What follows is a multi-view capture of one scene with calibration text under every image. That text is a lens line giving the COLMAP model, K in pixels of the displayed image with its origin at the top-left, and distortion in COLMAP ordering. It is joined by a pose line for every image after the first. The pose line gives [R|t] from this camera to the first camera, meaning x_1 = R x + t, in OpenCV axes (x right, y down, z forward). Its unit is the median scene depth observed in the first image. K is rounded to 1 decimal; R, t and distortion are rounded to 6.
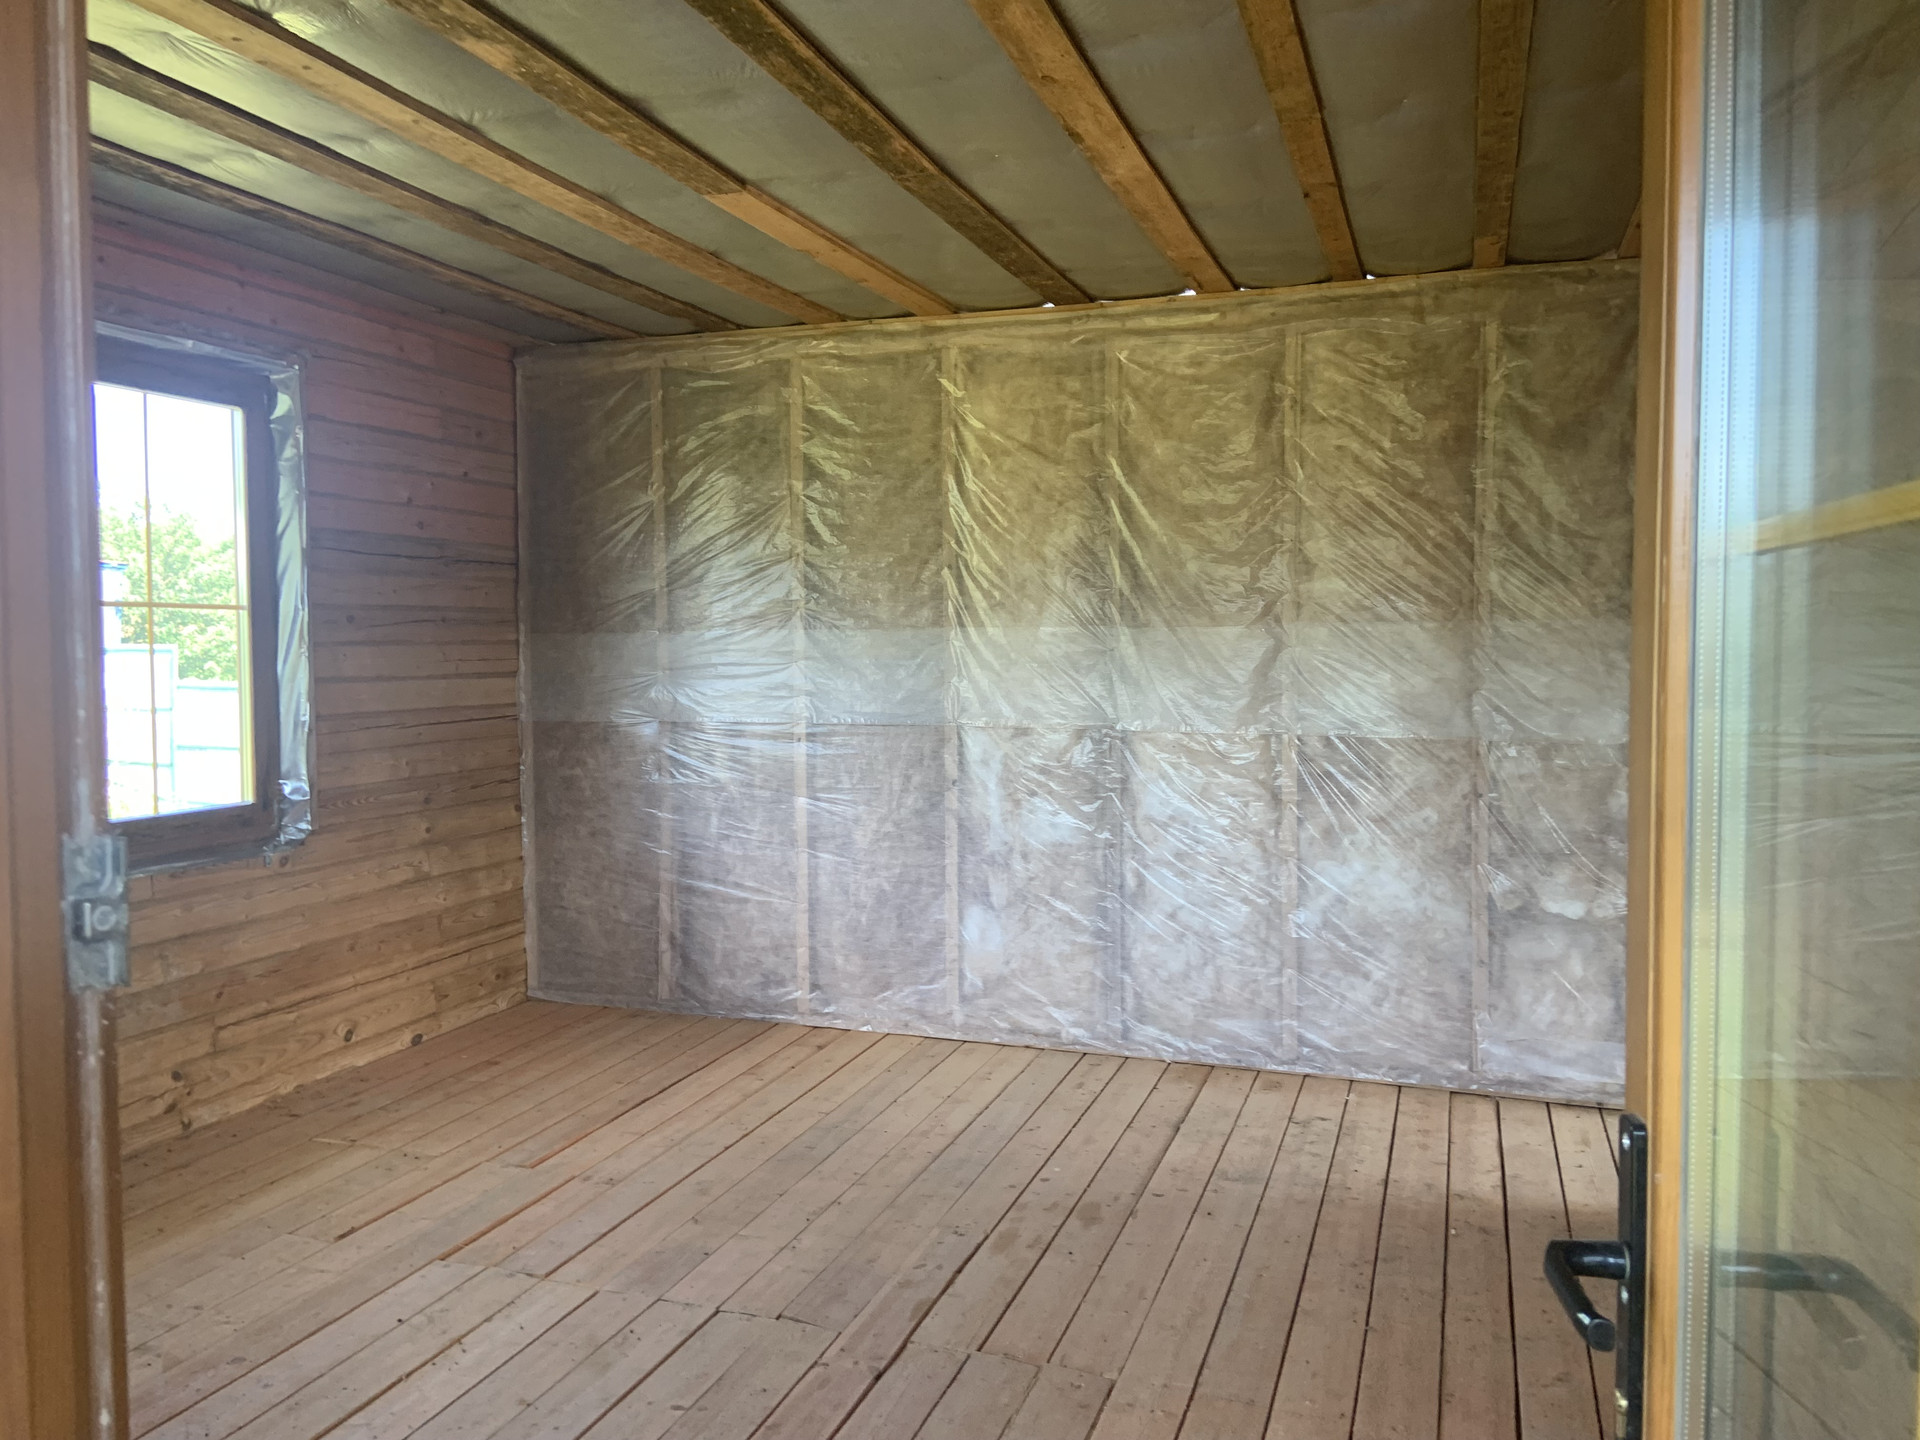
lens RADIAL K [[1465.6, 0, 968.8], [0, 1465.6, 712.5], [0, 0, 1]] dist [0.109723, -0.148397]
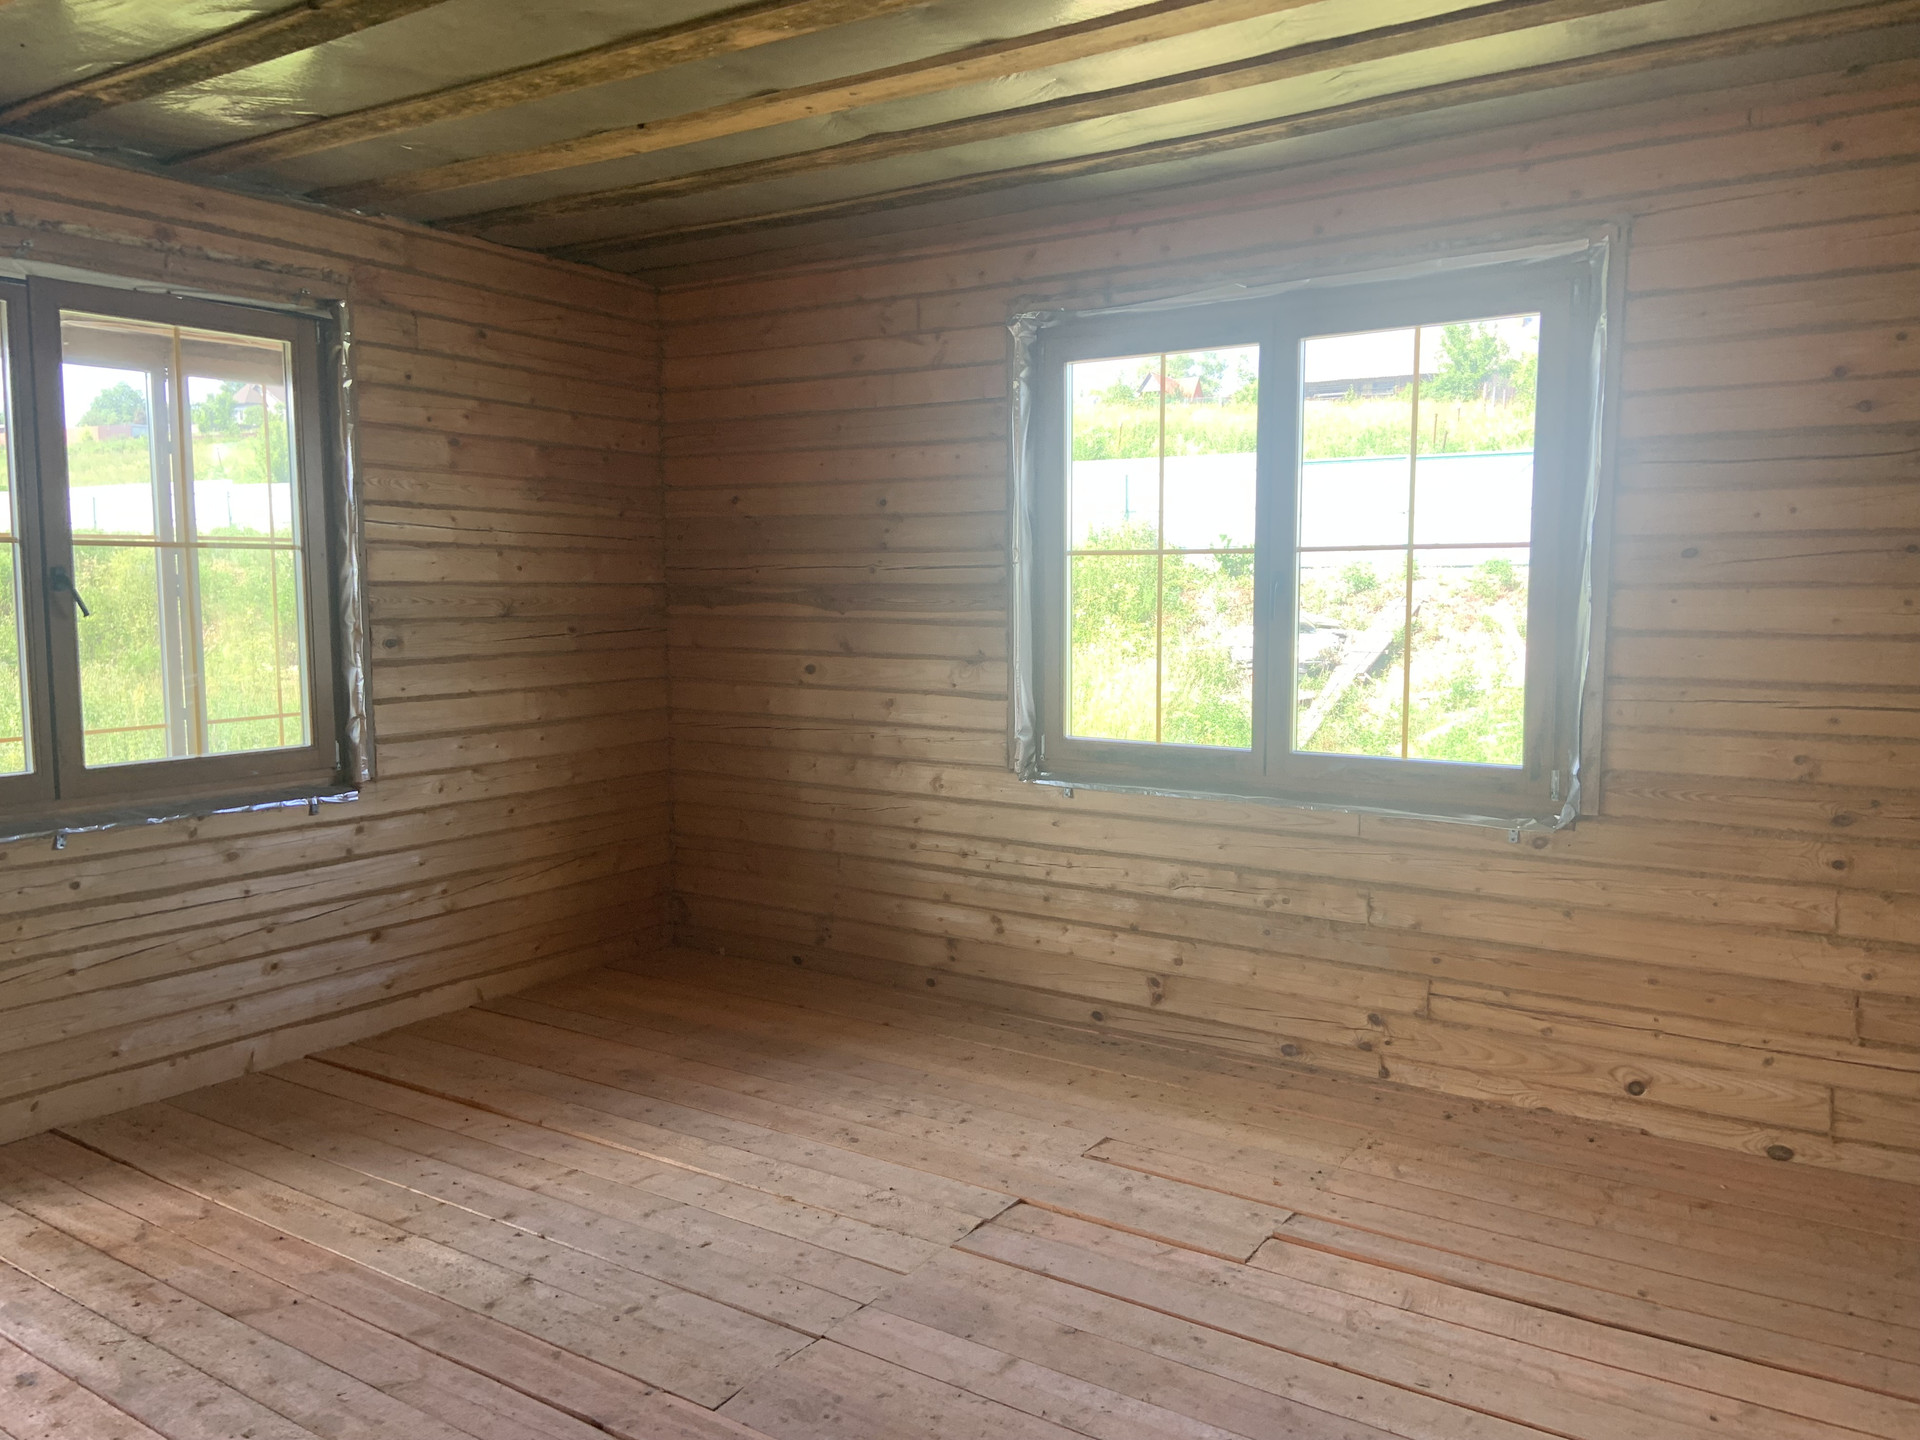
lens RADIAL K [[1465.6, 0, 946.1], [0, 1465.6, 715.6], [0, 0, 1]] dist [0.109723, -0.148397]
pose [[-0.275149, 0.092659, -0.956926, 0.384317], [-0.044235, 0.993070, 0.108878, -0.043264], [0.960384, 0.072288, -0.269143, 0.781840]]
